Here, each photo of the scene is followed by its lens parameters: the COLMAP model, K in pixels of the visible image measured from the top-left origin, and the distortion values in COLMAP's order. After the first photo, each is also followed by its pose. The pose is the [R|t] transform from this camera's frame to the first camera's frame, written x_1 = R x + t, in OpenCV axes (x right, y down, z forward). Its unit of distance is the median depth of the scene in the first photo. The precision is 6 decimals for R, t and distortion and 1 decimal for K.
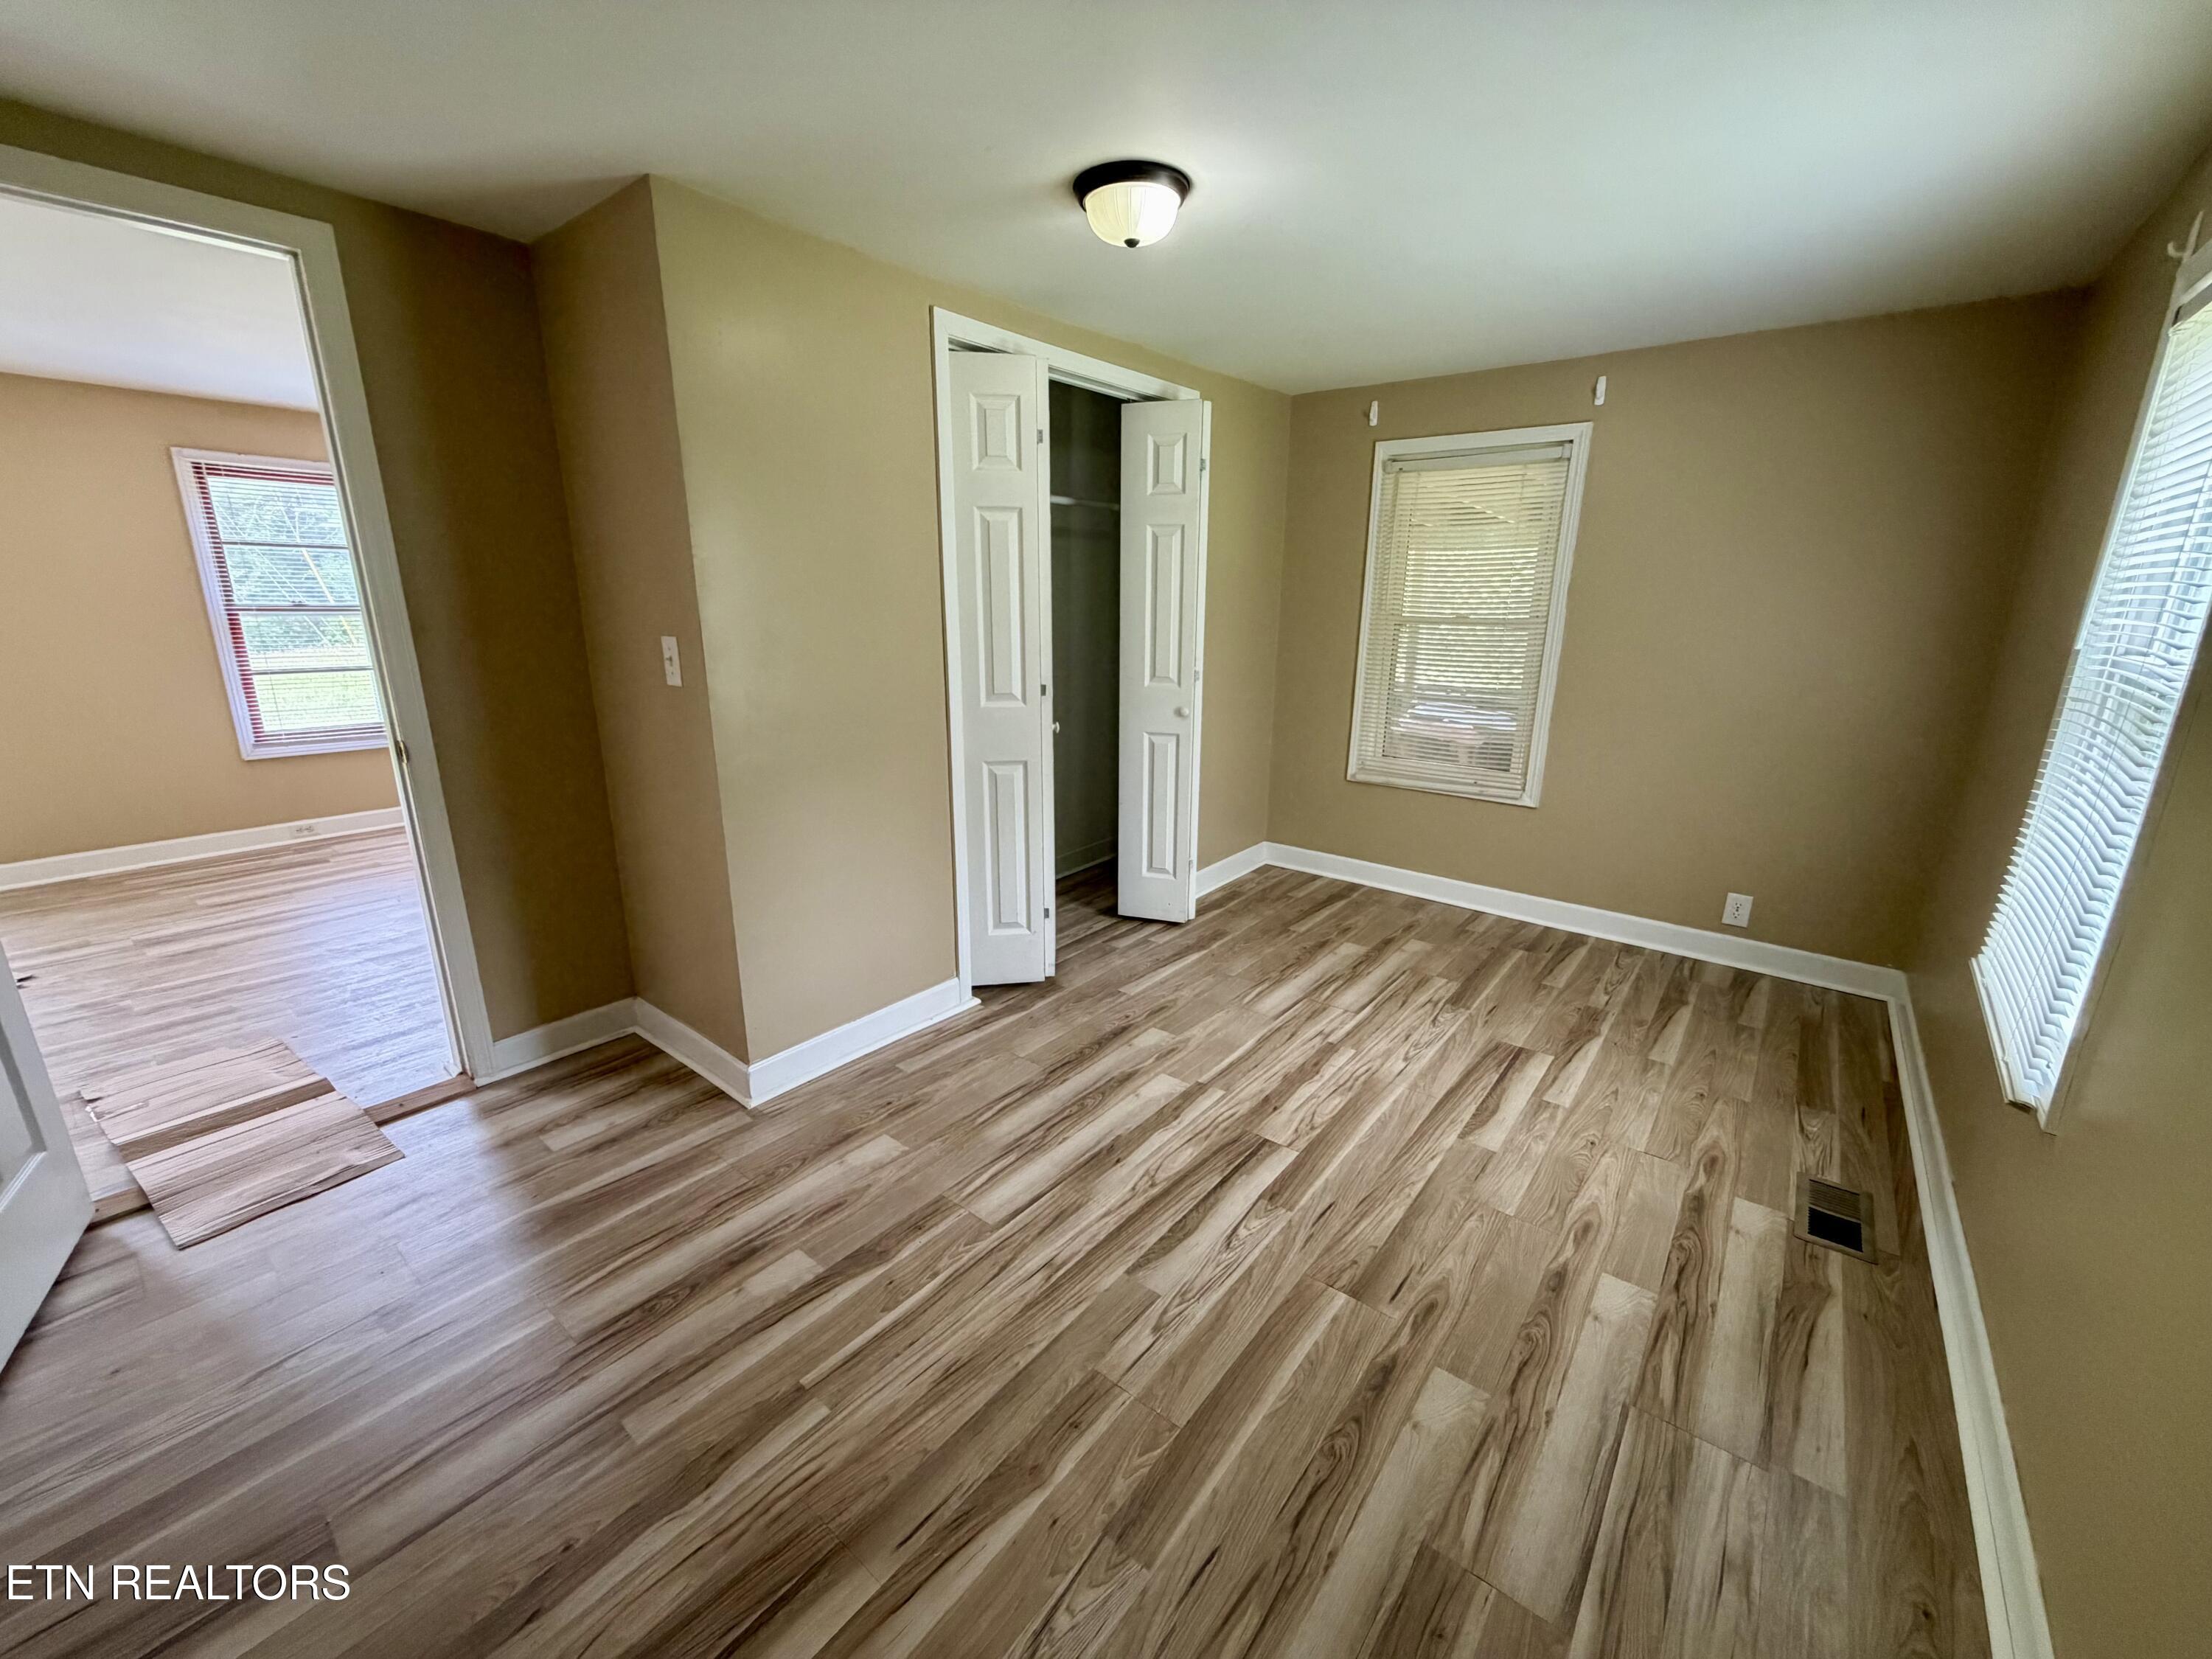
lens RADIAL K [[883.6, 0, 1104.6], [0, 883.6, 834.0], [0, 0, 1]] dist [-0.000480, -0.000336]
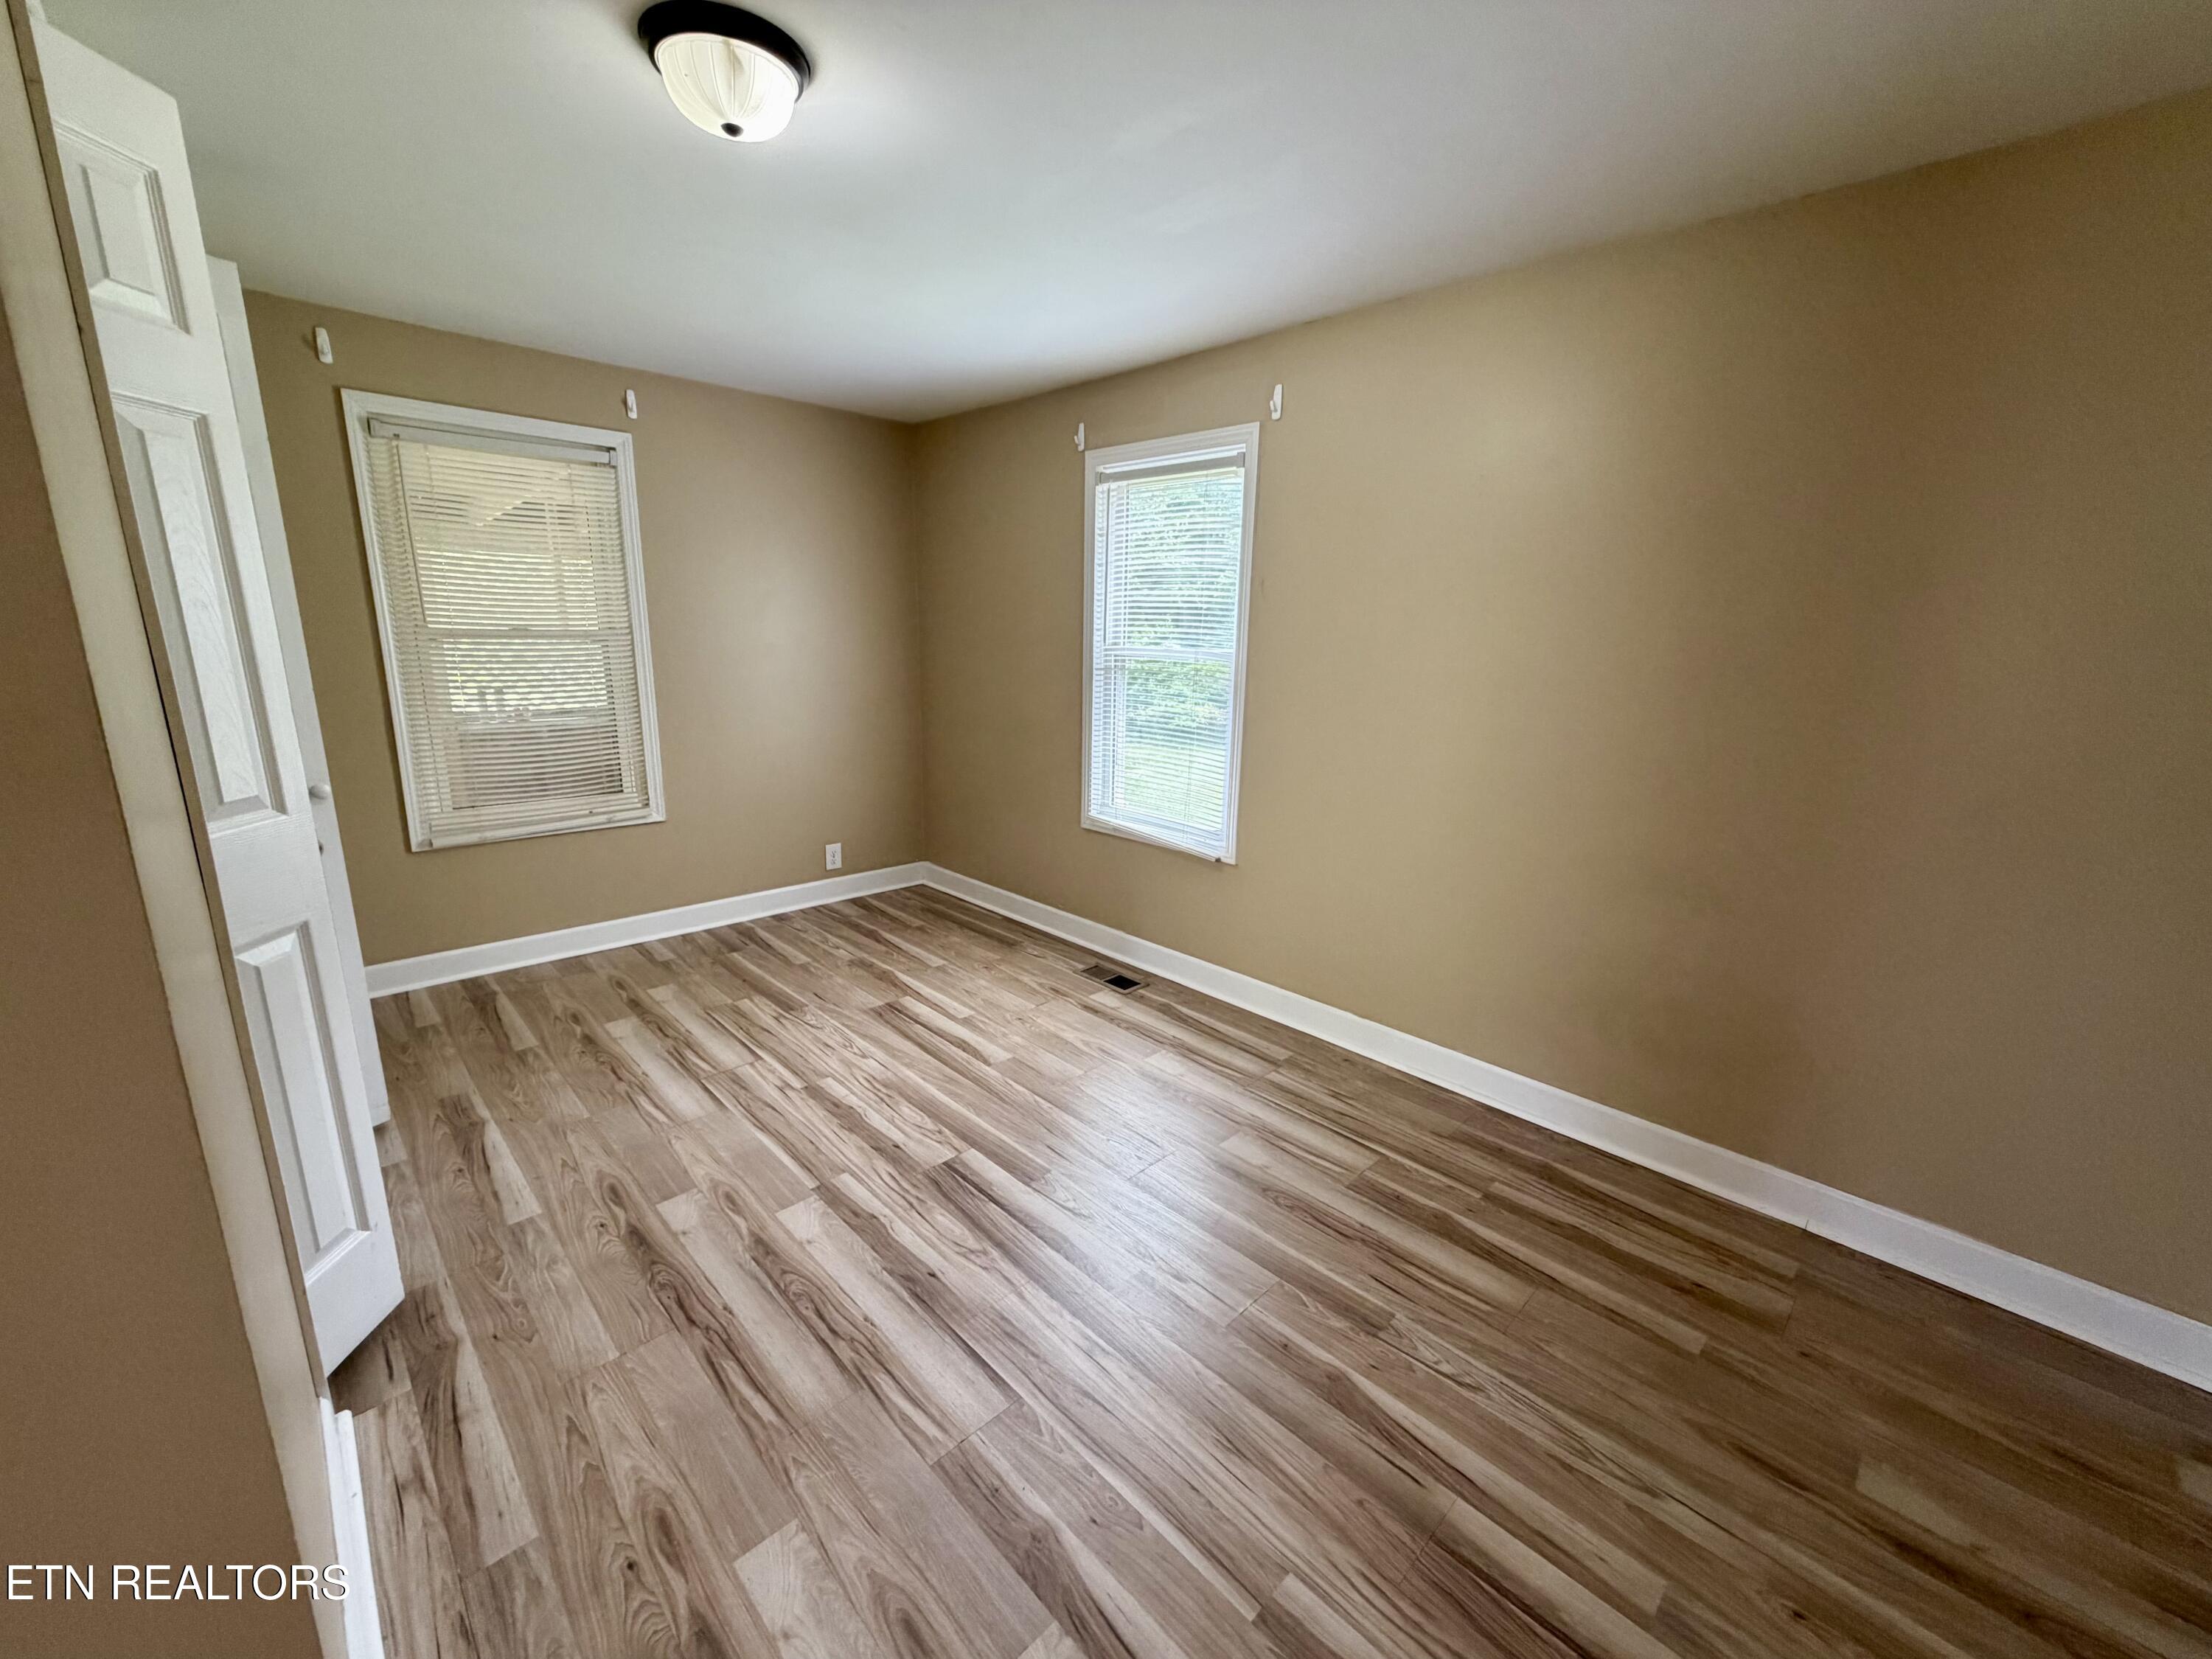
lens RADIAL K [[883.6, 0, 1103.7], [0, 883.6, 829.6], [0, 0, 1]] dist [-0.000480, -0.000336]
pose [[0.120002, -0.230568, 0.965628, -0.525956], [0.239824, 0.950583, 0.197172, -0.125596], [-0.963371, 0.207920, 0.169368, 0.469387]]
